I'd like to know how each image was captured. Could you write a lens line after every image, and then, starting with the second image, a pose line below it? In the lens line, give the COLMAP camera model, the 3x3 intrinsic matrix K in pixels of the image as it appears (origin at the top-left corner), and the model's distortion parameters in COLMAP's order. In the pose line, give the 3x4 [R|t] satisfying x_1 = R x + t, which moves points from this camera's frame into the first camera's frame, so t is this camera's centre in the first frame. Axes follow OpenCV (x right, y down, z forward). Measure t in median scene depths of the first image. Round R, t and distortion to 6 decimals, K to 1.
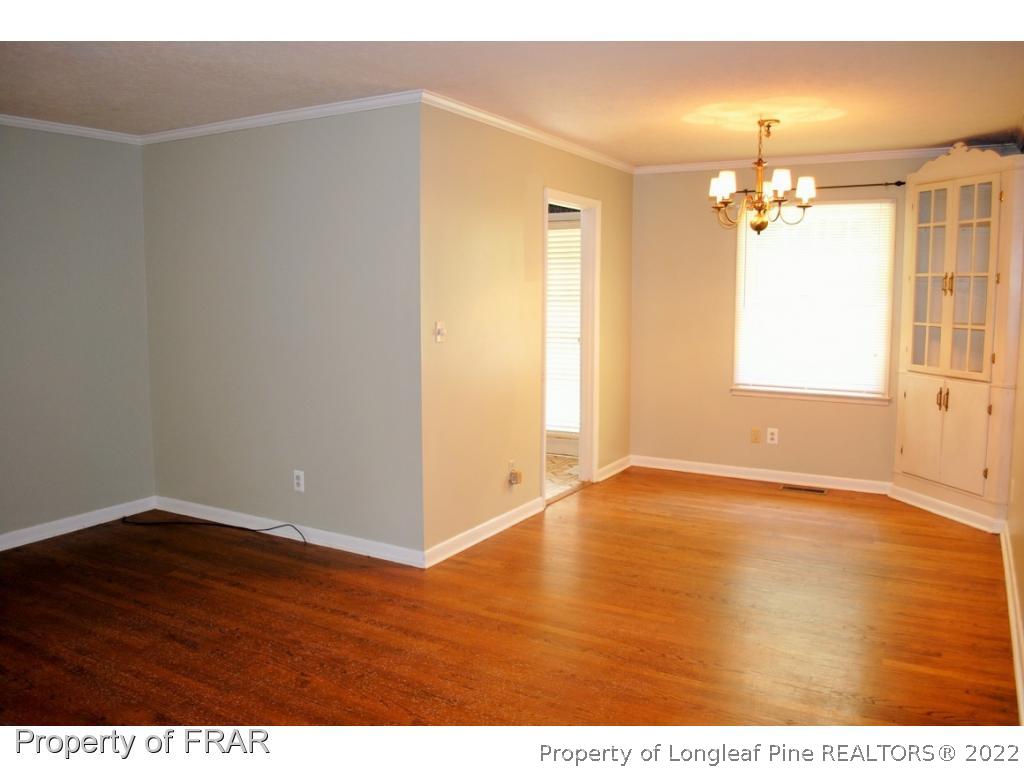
lens RADIAL K [[814.4, 0, 511.0], [0, 814.4, 376.0], [0, 0, 1]] dist [-0.079417, 0.008474]
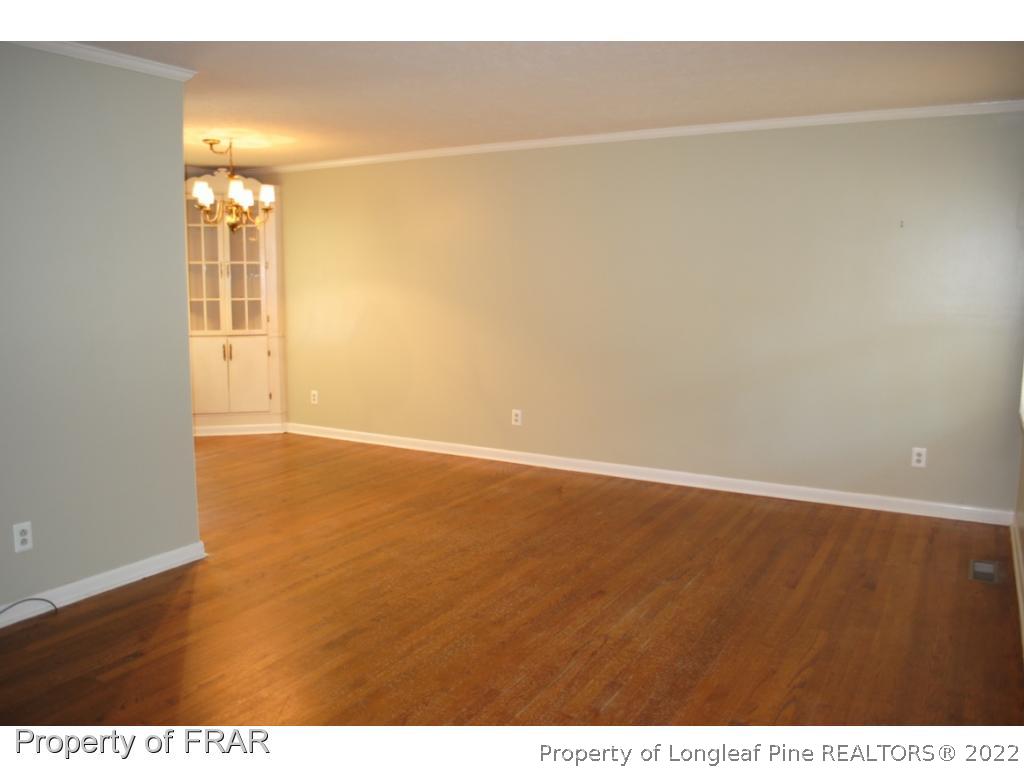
lens RADIAL K [[814.4, 0, 506.4], [0, 814.4, 367.5], [0, 0, 1]] dist [-0.079417, 0.008474]
pose [[0.023539, -0.115283, 0.993054, -0.858657], [0.113956, 0.987164, 0.111898, -0.047306], [-0.993207, 0.110531, 0.036374, 0.475266]]
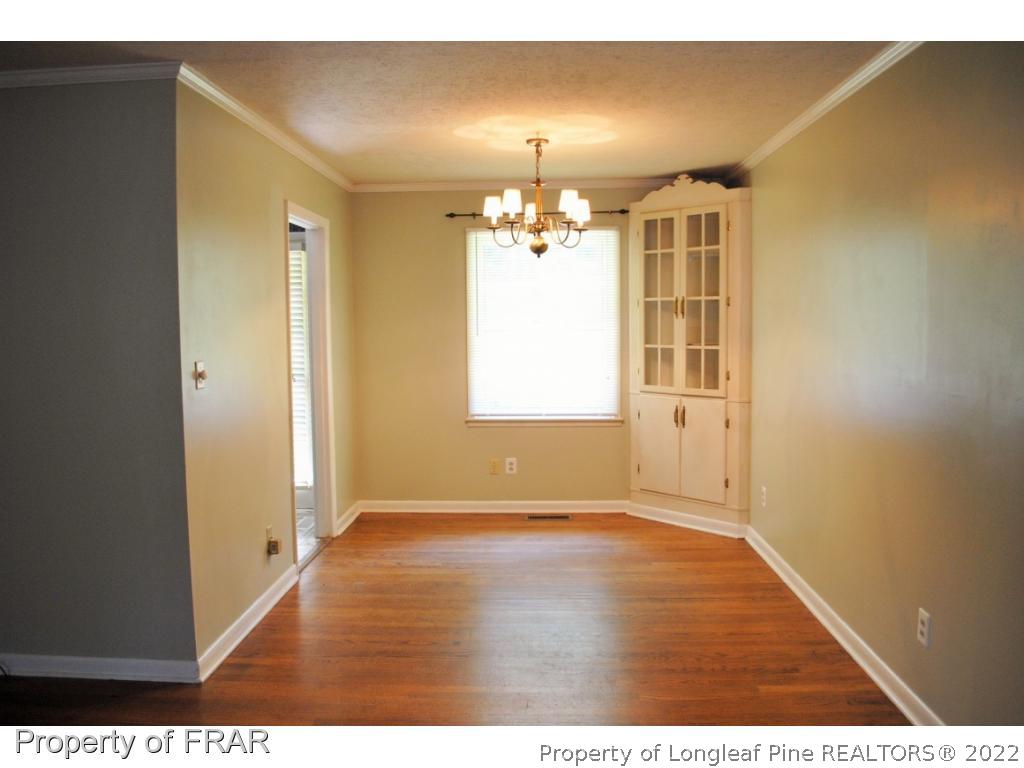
lens RADIAL K [[814.4, 0, 514.3], [0, 814.4, 375.9], [0, 0, 1]] dist [-0.079417, 0.008474]
pose [[0.885184, -0.044740, 0.463084, -0.147916], [0.061860, 0.997846, -0.021840, -0.014909], [-0.461110, 0.047979, 0.886045, 0.148971]]
